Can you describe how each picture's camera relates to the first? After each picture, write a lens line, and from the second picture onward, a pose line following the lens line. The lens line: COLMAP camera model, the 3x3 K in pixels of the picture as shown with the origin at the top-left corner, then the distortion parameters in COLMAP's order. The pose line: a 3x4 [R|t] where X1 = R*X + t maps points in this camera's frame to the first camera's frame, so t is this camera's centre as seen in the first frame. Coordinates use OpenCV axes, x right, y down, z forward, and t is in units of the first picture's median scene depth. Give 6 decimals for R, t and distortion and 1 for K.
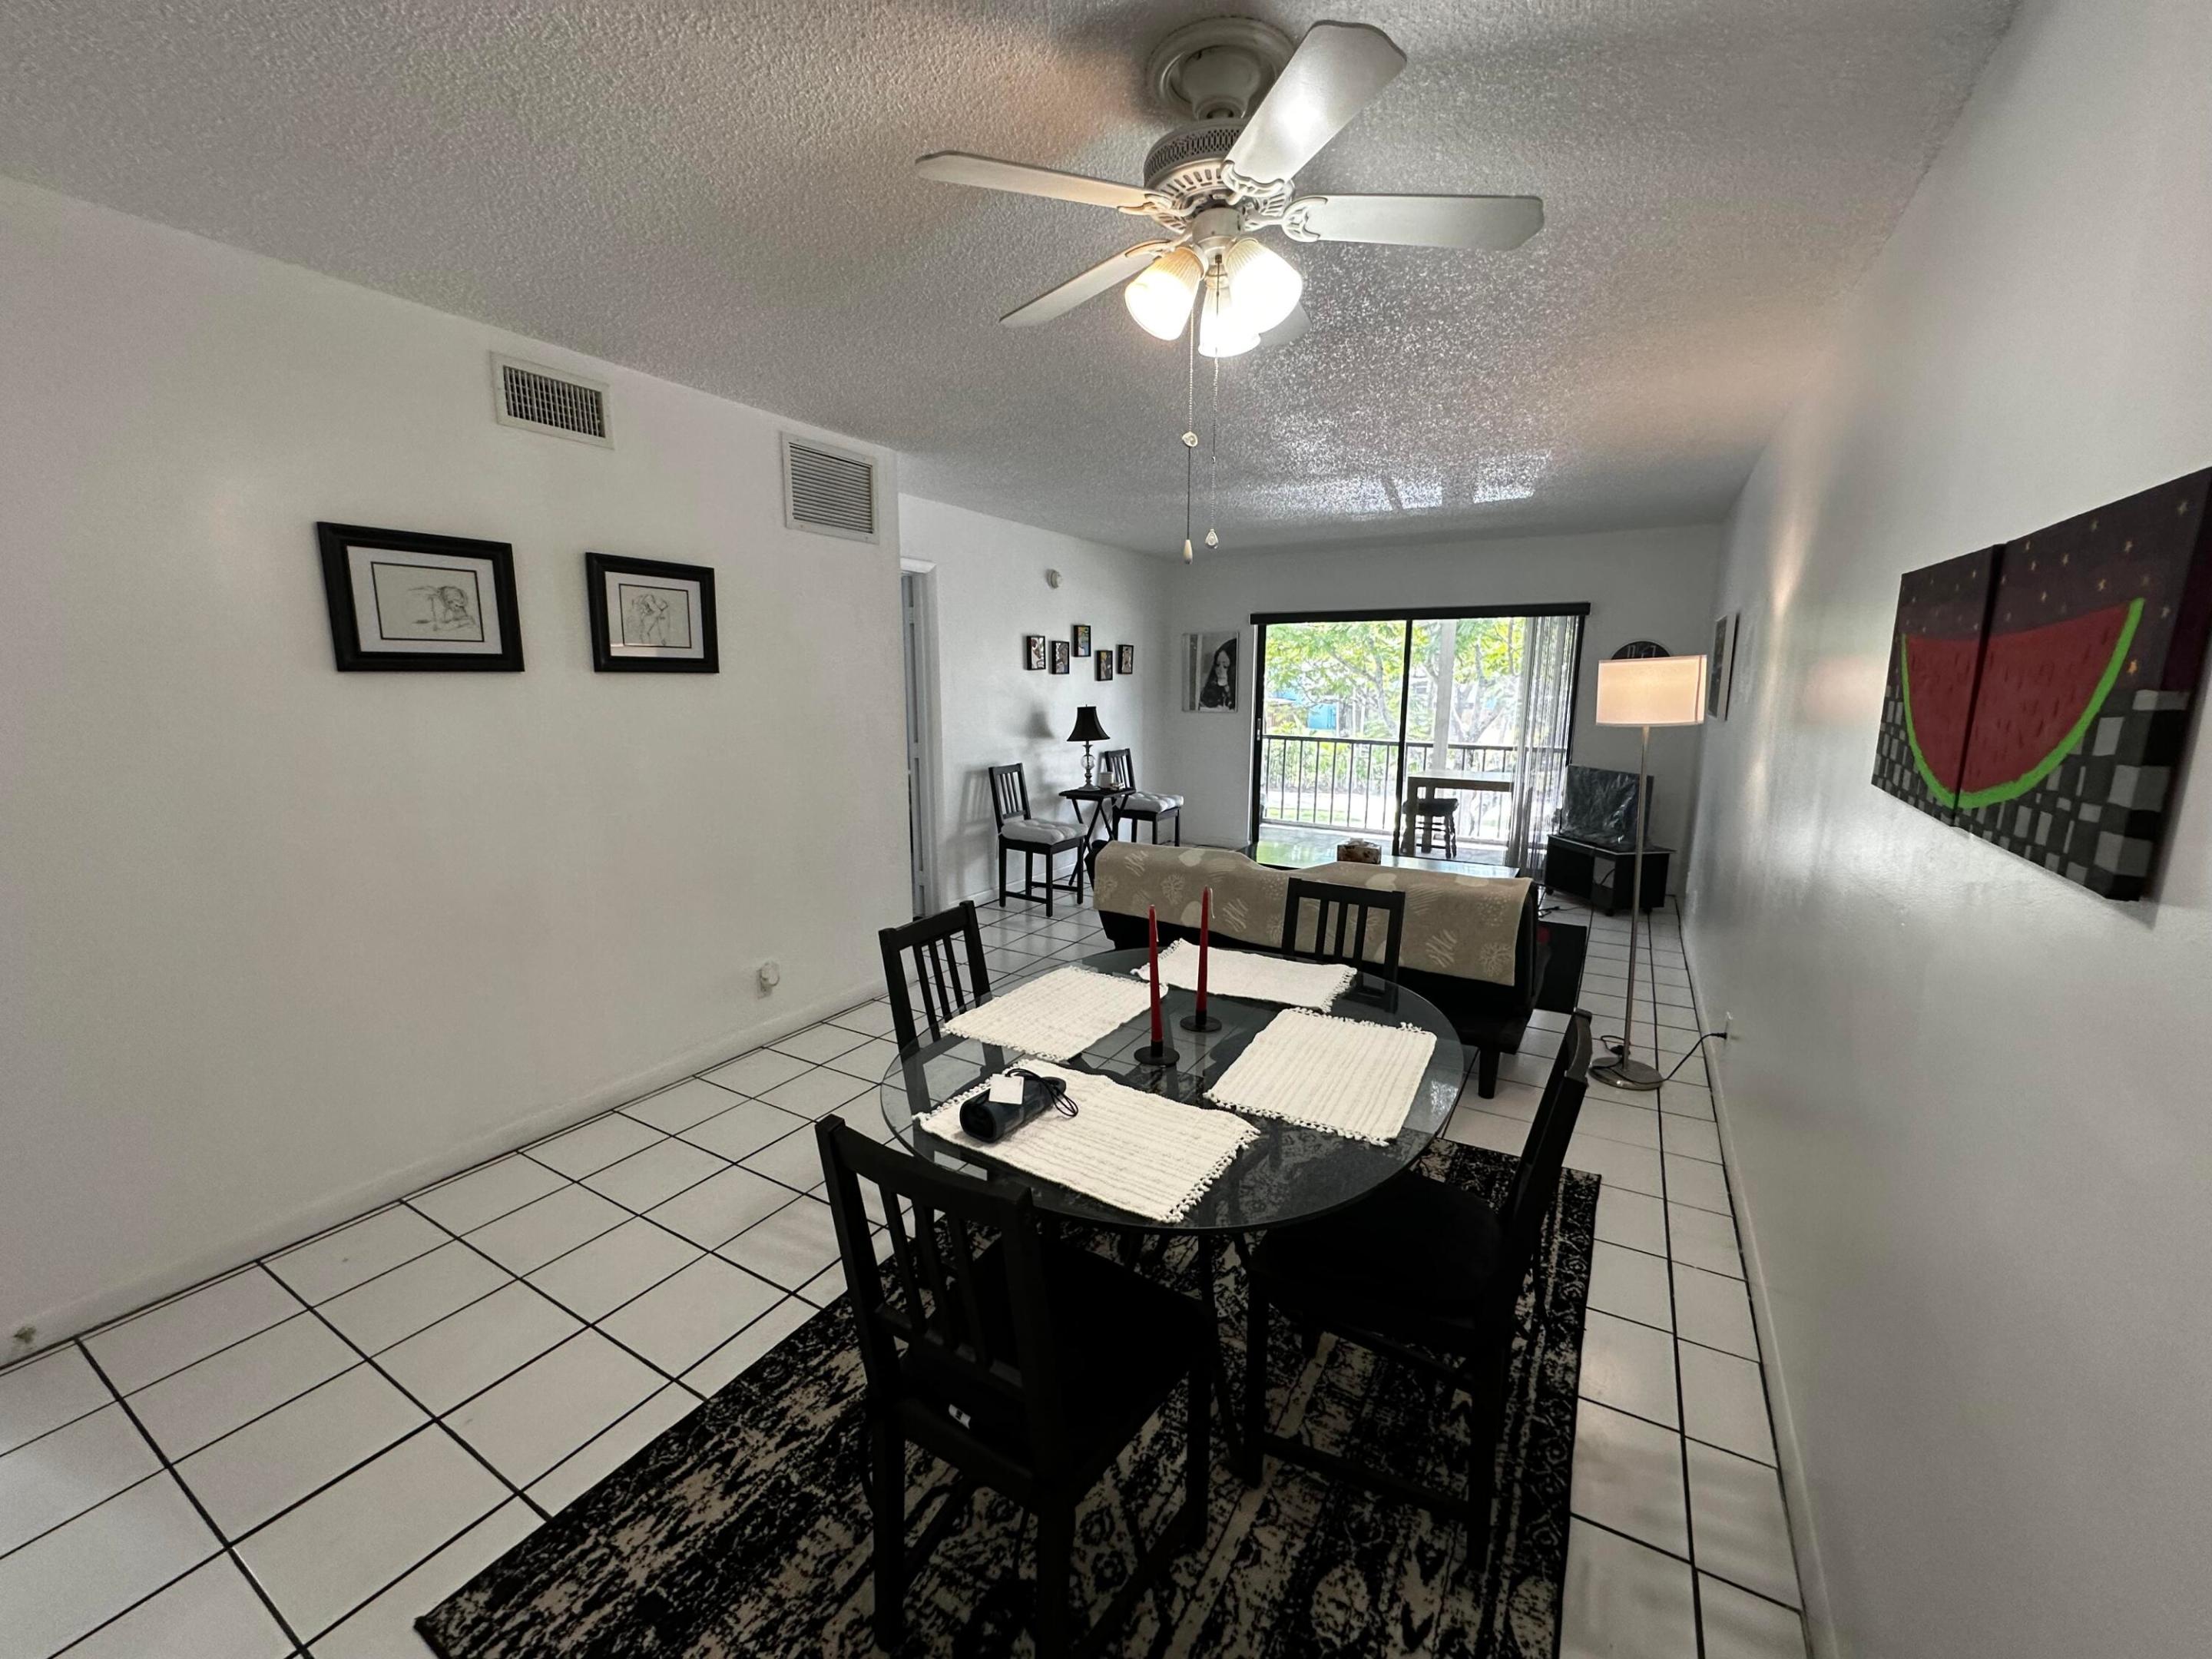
lens RADIAL K [[886.6, 0, 1101.8], [0, 886.6, 829.5], [0, 0, 1]] dist [-0.002697, 0.001128]
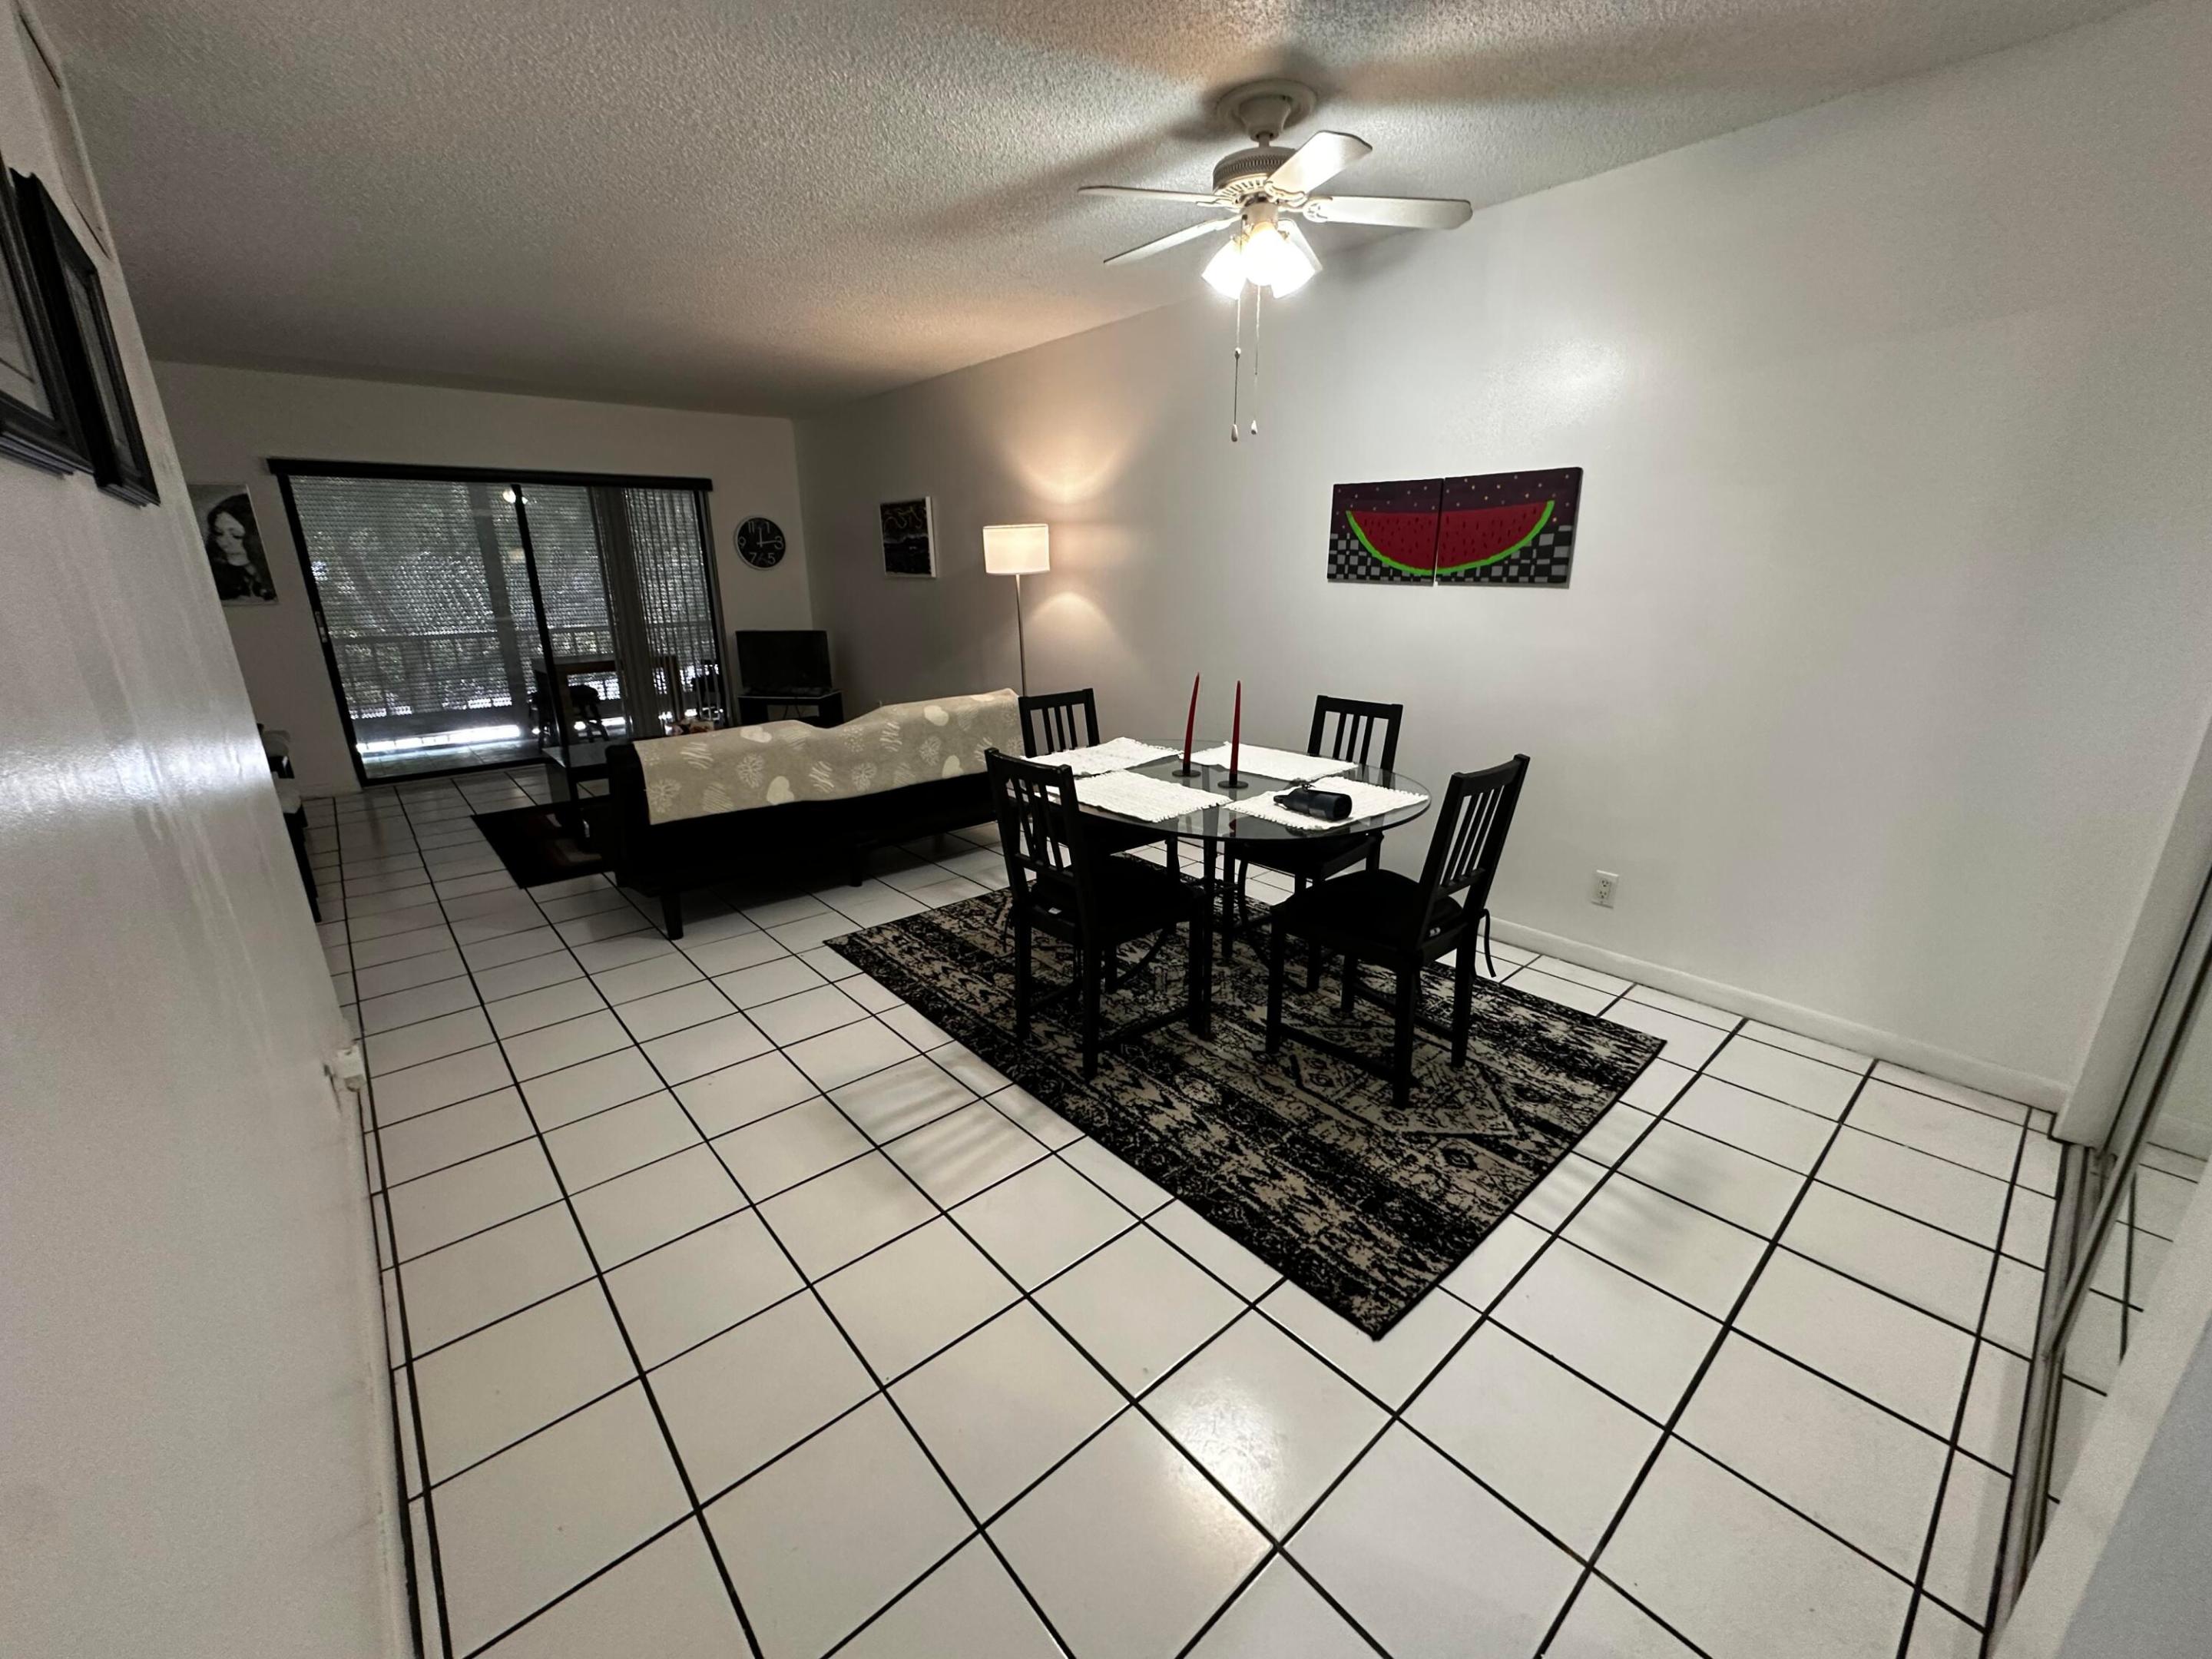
lens RADIAL K [[886.6, 0, 1101.3], [0, 886.6, 833.5], [0, 0, 1]] dist [-0.002697, 0.001128]
pose [[0.312917, -0.287067, 0.905359, -0.397587], [0.173741, 0.954446, 0.242582, -0.019697], [-0.933754, 0.081390, 0.348538, 0.198812]]
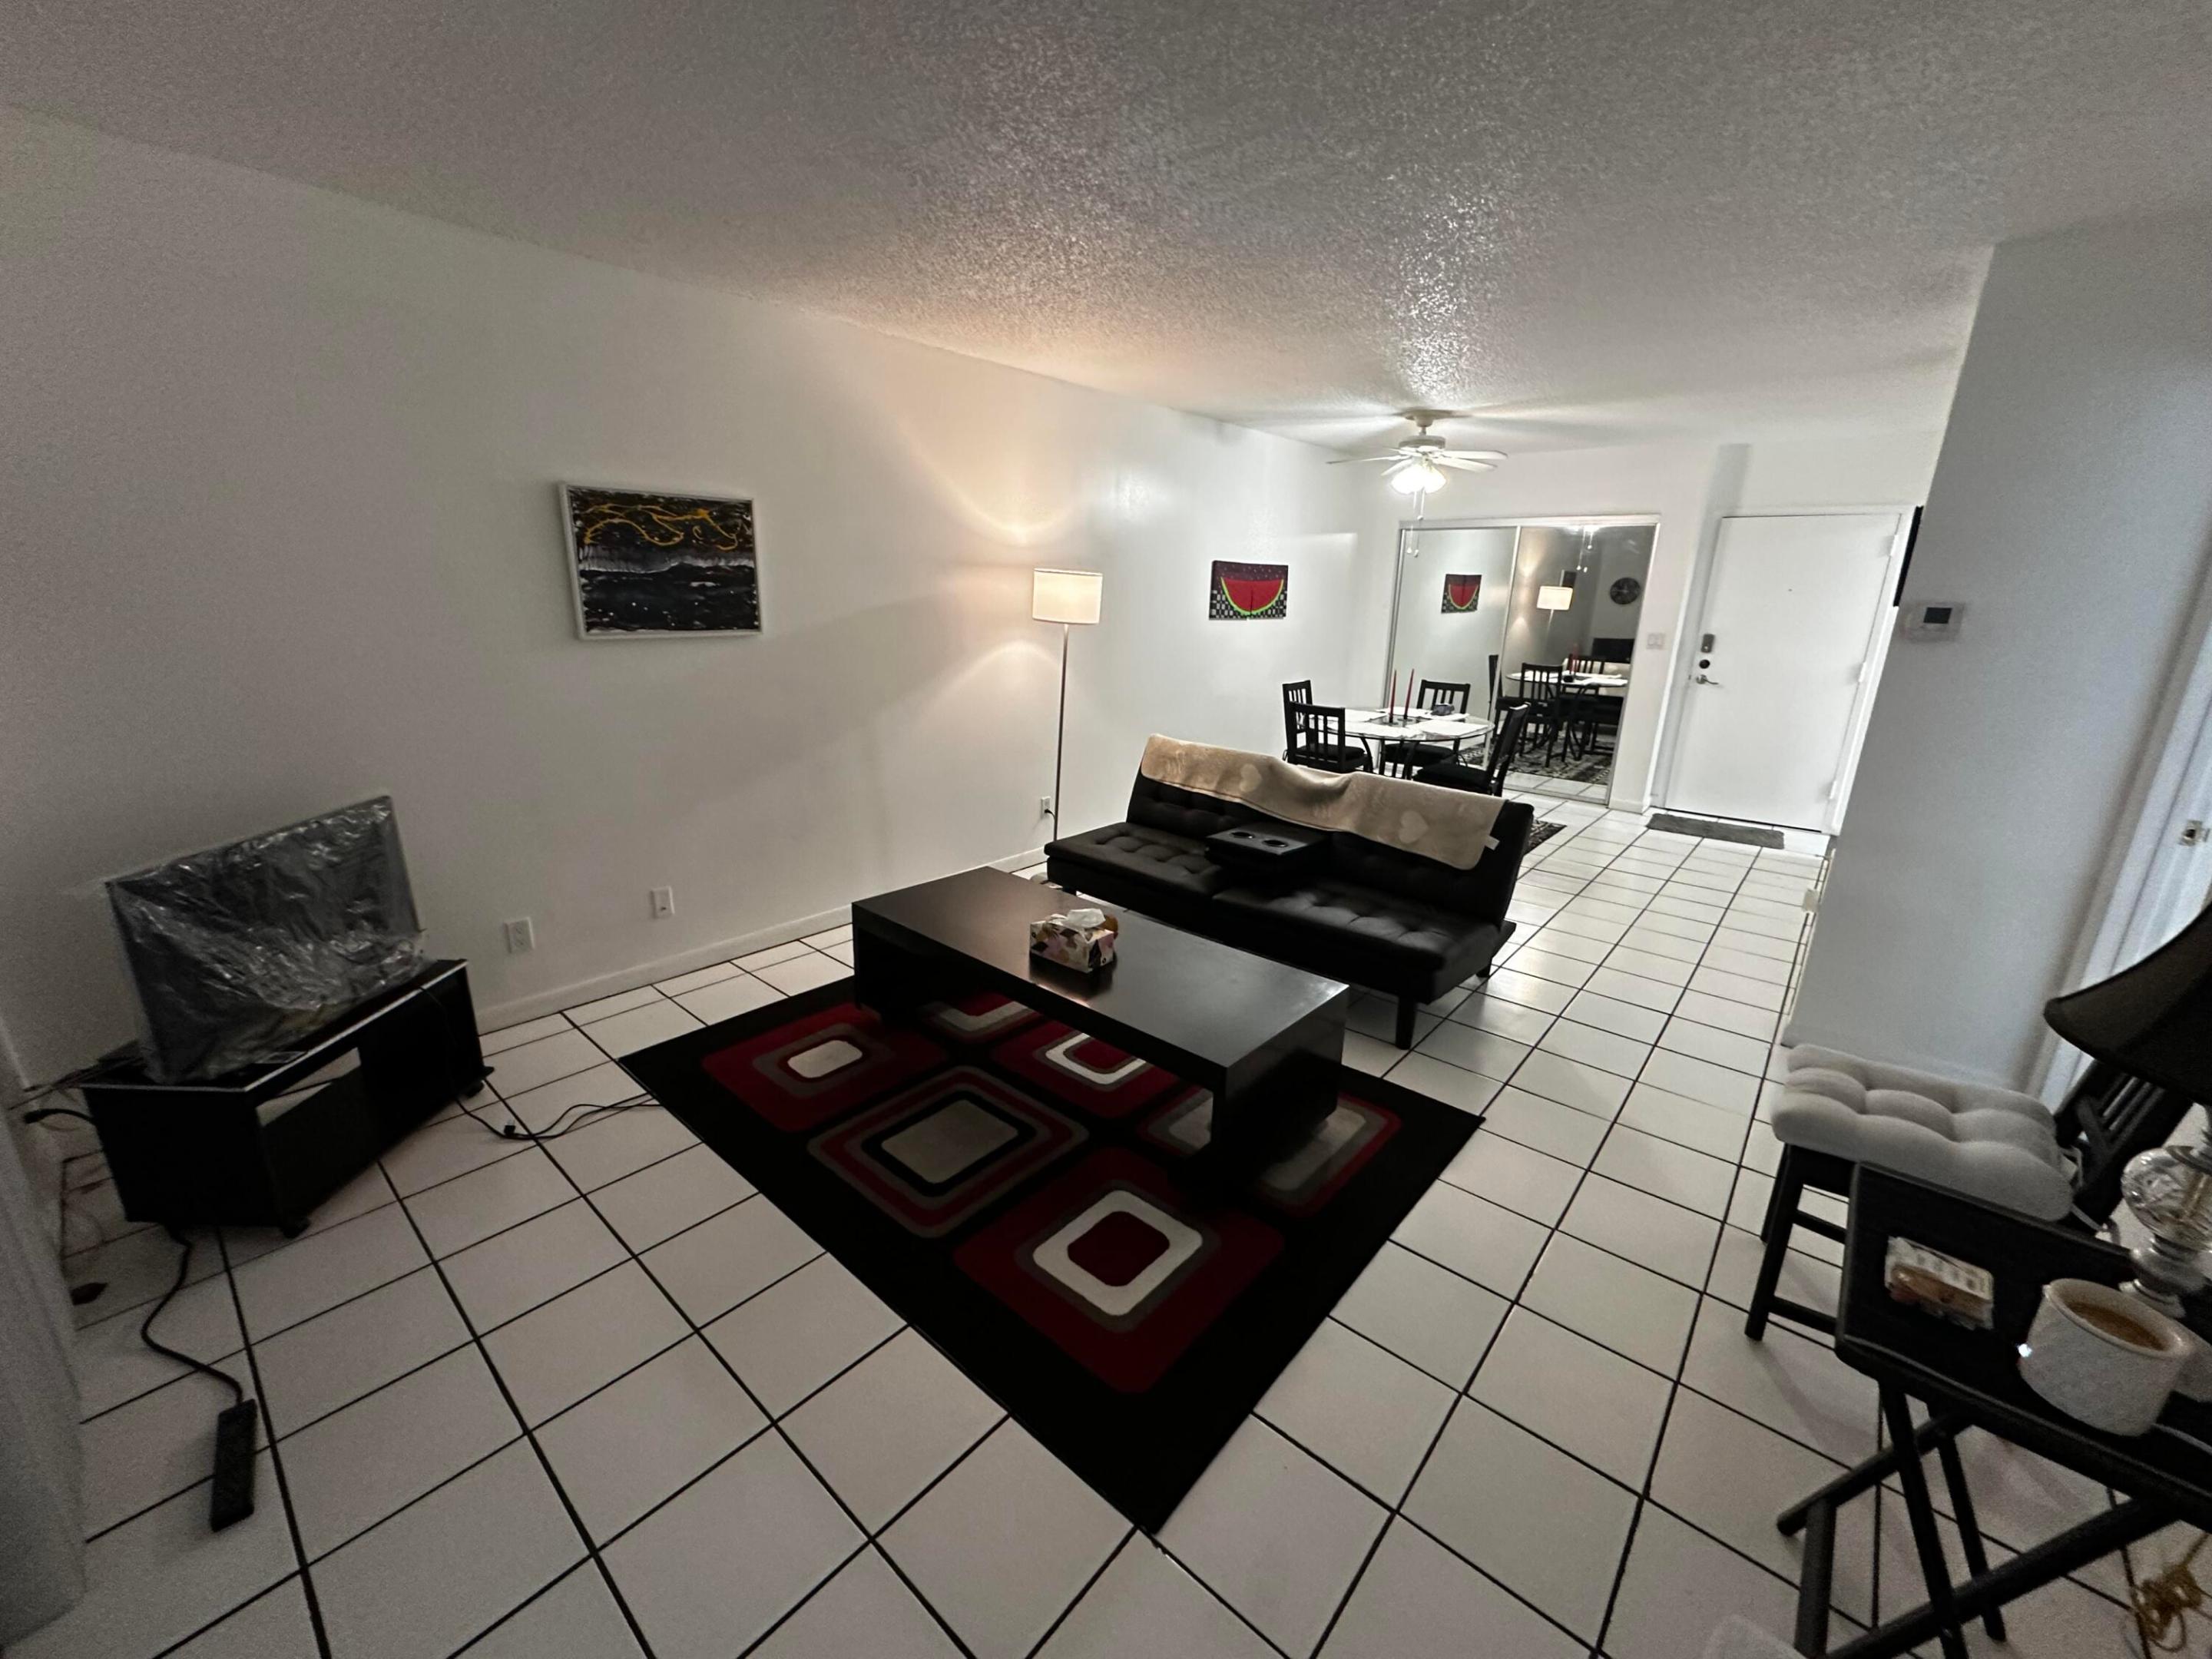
lens RADIAL K [[886.6, 0, 1089.3], [0, 886.6, 828.3], [0, 0, 1]] dist [-0.002697, 0.001128]
pose [[-0.982245, -0.078380, 0.170446, 0.168908], [0.002788, 0.902343, 0.431009, -0.211384], [-0.187583, 0.423832, -0.886103, 1.175936]]
